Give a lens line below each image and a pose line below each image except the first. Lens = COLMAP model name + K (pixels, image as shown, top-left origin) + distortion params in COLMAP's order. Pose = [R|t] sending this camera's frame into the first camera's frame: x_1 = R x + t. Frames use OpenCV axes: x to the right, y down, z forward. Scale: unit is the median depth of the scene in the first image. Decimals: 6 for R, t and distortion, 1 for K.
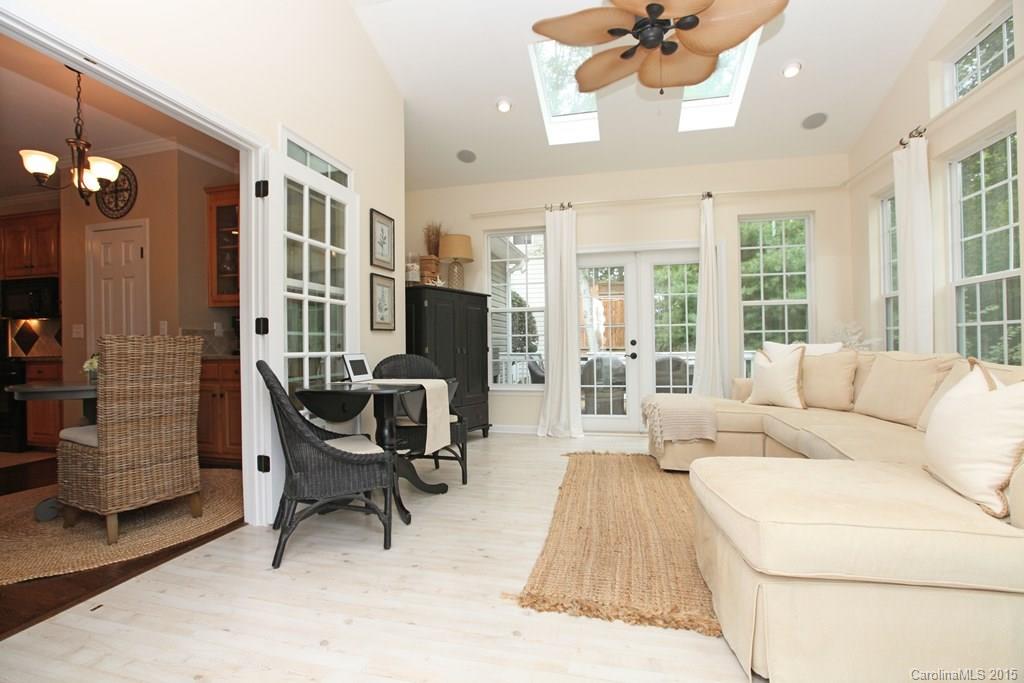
lens RADIAL K [[470.8, 0, 512.0], [0, 470.8, 341.5], [0, 0, 1]] dist [-0.051158, 0.018460]
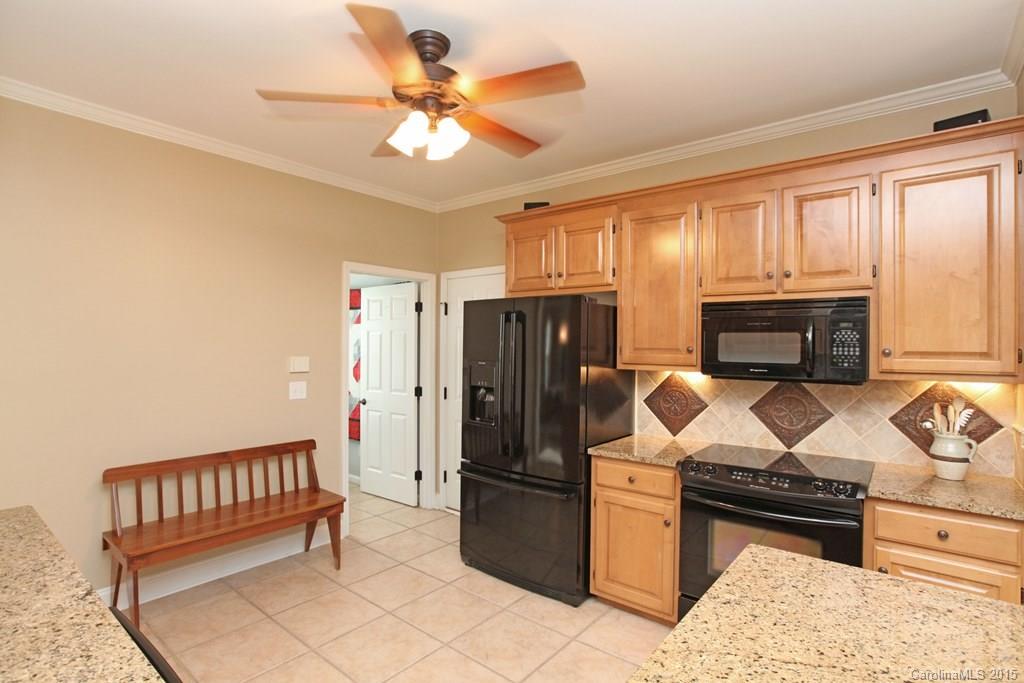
lens RADIAL K [[498.3, 0, 511.3], [0, 498.3, 344.7], [0, 0, 1]] dist [-0.001513, -0.000174]
pose [[0.904933, 0.021401, -0.425016, -1.262956], [-0.019123, 0.999771, 0.009625, -0.103758], [0.425124, -0.000582, 0.905135, 0.455554]]
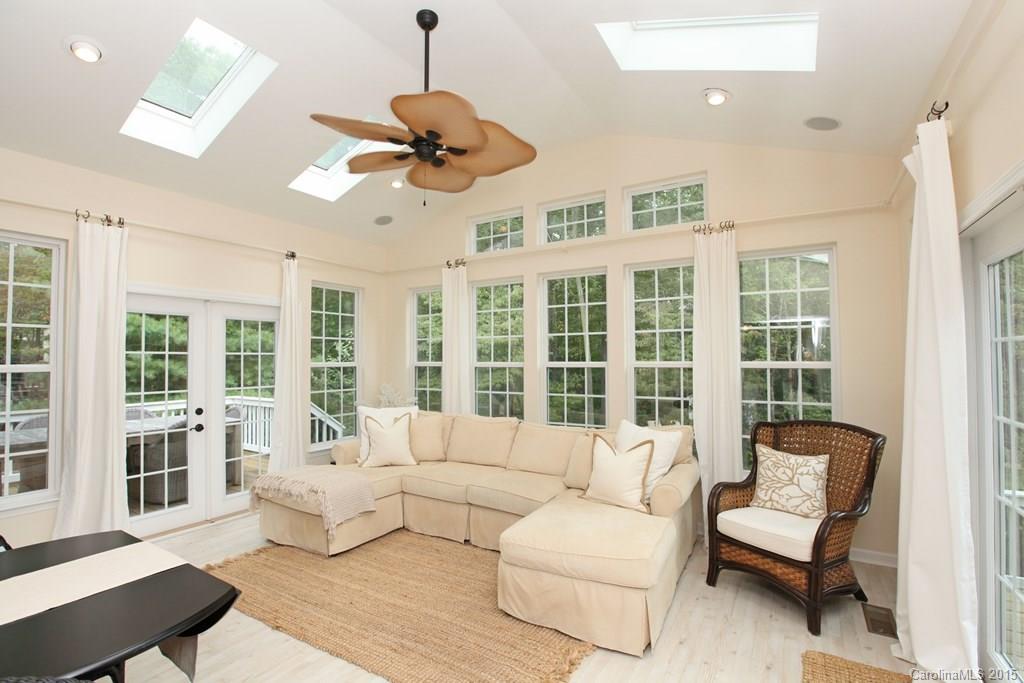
lens RADIAL K [[473.9, 0, 514.5], [0, 473.9, 337.4], [0, 0, 1]] dist [-0.111361, 0.078594]
pose [[0.314318, 0.052779, 0.947849, -0.400292], [-0.004153, 0.998520, -0.054223, -0.104040], [-0.949309, 0.013107, 0.314072, 0.286053]]
